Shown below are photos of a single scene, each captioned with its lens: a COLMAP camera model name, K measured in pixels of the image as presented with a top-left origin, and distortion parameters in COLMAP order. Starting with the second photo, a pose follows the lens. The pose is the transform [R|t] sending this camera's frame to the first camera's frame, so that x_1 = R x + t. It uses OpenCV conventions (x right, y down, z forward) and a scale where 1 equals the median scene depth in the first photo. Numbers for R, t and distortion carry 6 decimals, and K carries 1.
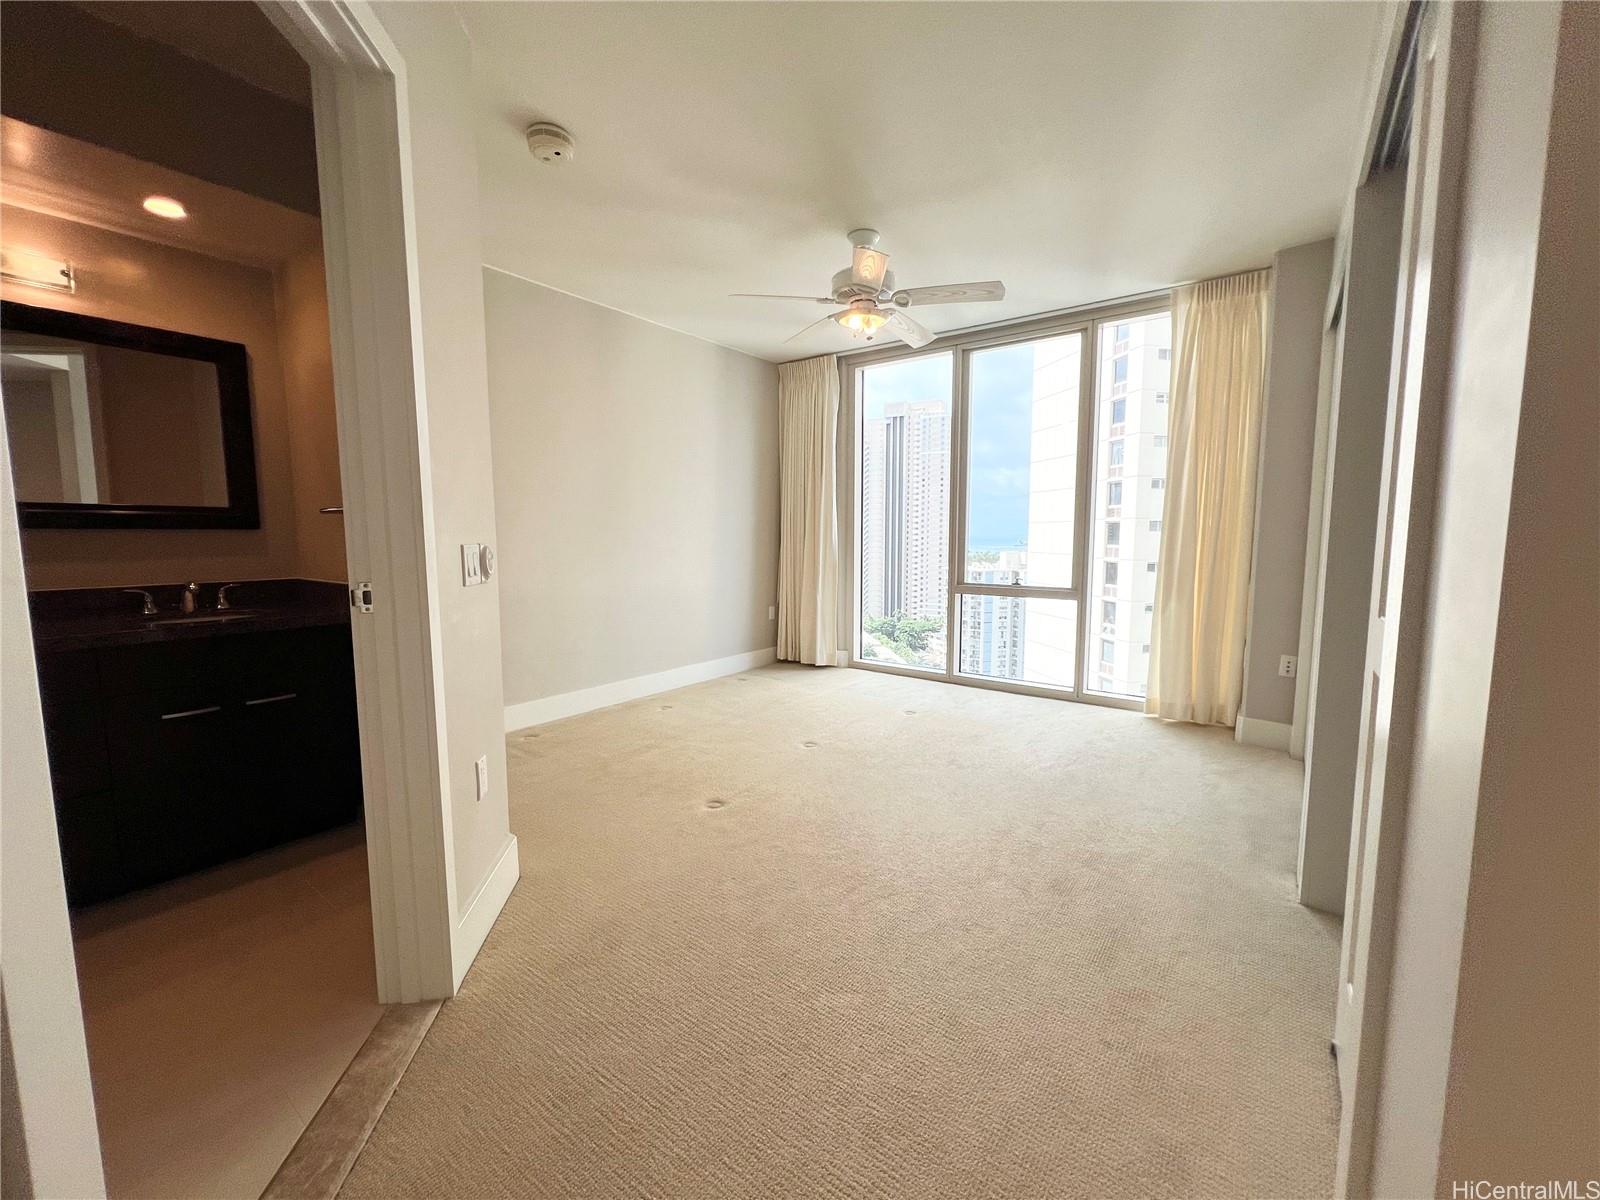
lens RADIAL K [[641.6, 0, 798.2], [0, 641.6, 600.1], [0, 0, 1]] dist [-0.000884, -0.000064]
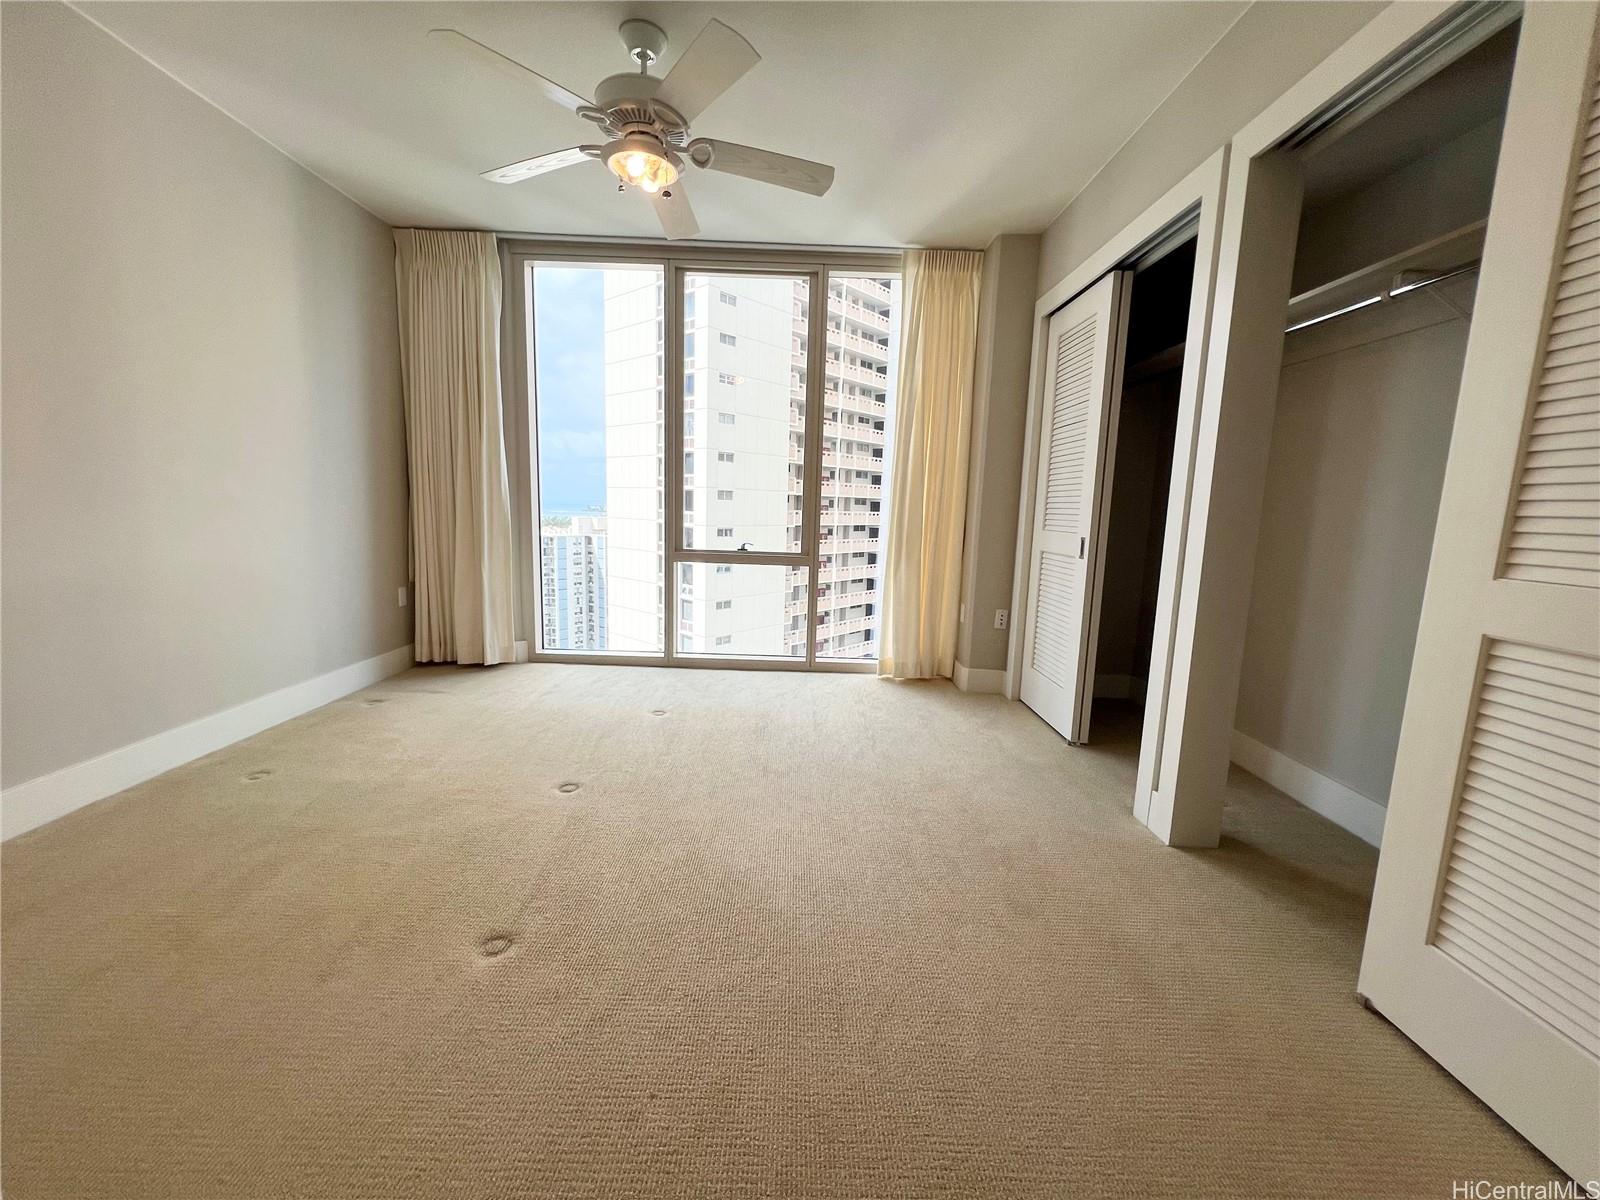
lens RADIAL K [[641.6, 0, 800.5], [0, 641.6, 599.0], [0, 0, 1]] dist [-0.000884, -0.000064]
pose [[0.797781, -0.061648, 0.599787, -0.148040], [0.030248, 0.997599, 0.062303, -0.010172], [-0.602188, -0.031562, 0.797730, 0.244546]]
